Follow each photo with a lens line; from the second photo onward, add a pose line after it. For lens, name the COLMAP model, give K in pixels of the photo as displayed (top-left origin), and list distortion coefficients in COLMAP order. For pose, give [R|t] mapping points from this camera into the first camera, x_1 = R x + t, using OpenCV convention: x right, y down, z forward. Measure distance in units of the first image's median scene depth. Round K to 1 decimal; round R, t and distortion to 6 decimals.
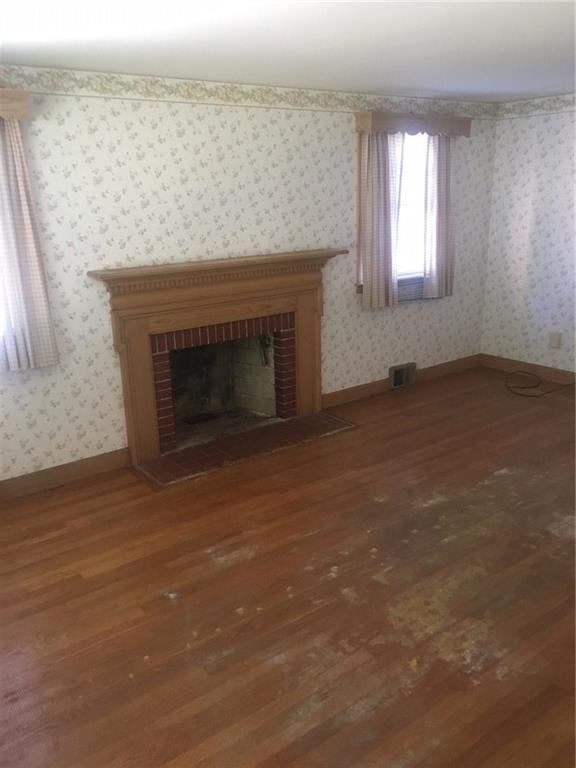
lens RADIAL K [[646.8, 0, 290.9], [0, 646.8, 380.5], [0, 0, 1]] dist [0.071806, -0.100565]
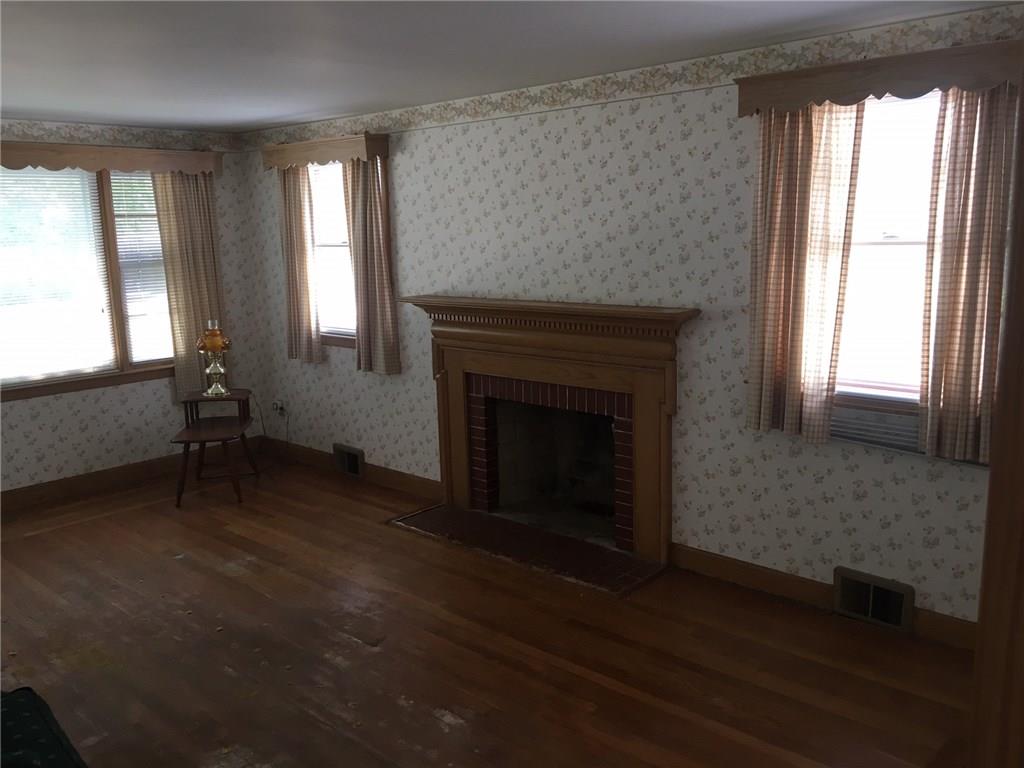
lens RADIAL K [[867.7, 0, 509.2], [0, 867.7, 381.3], [0, 0, 1]] dist [0.071444, -0.102763]
pose [[0.180553, 0.195108, -0.964019, 0.887116], [-0.258151, 0.955166, 0.144967, -0.228917], [0.949083, 0.222689, 0.222825, 0.724188]]
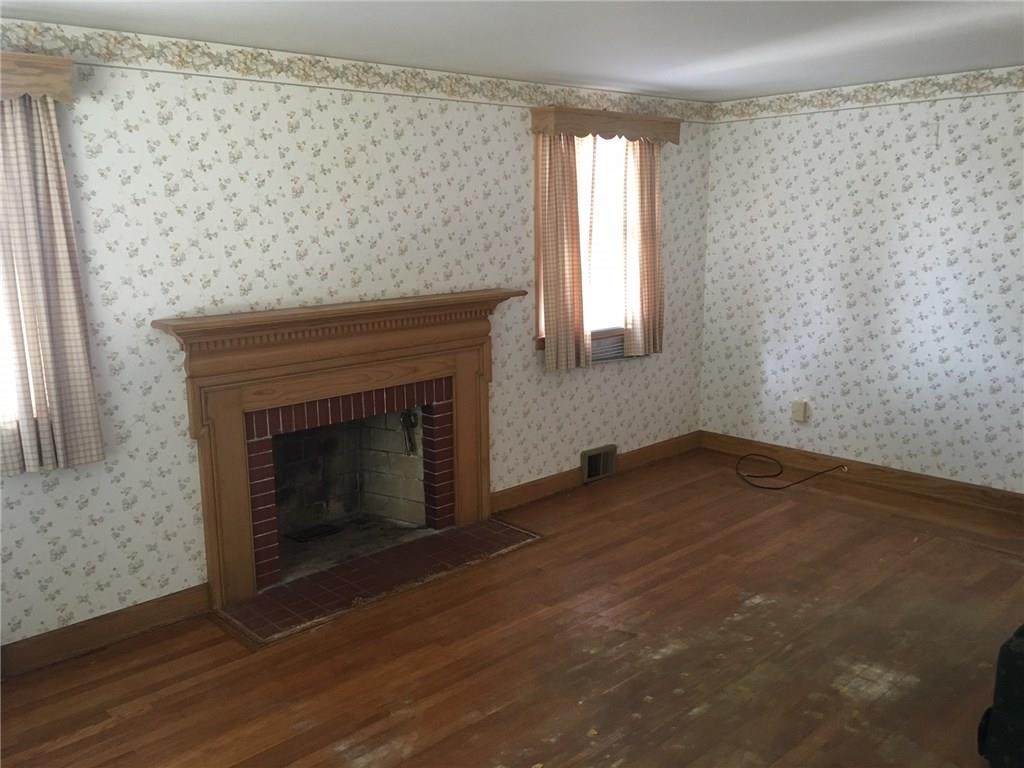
lens RADIAL K [[867.7, 0, 509.2], [0, 867.7, 381.3], [0, 0, 1]] dist [0.071444, -0.102763]
pose [[0.994296, -0.008955, 0.106281, -0.035446], [0.019131, 0.995283, -0.095112, -0.010176], [-0.104928, 0.096603, 0.989777, 0.060156]]
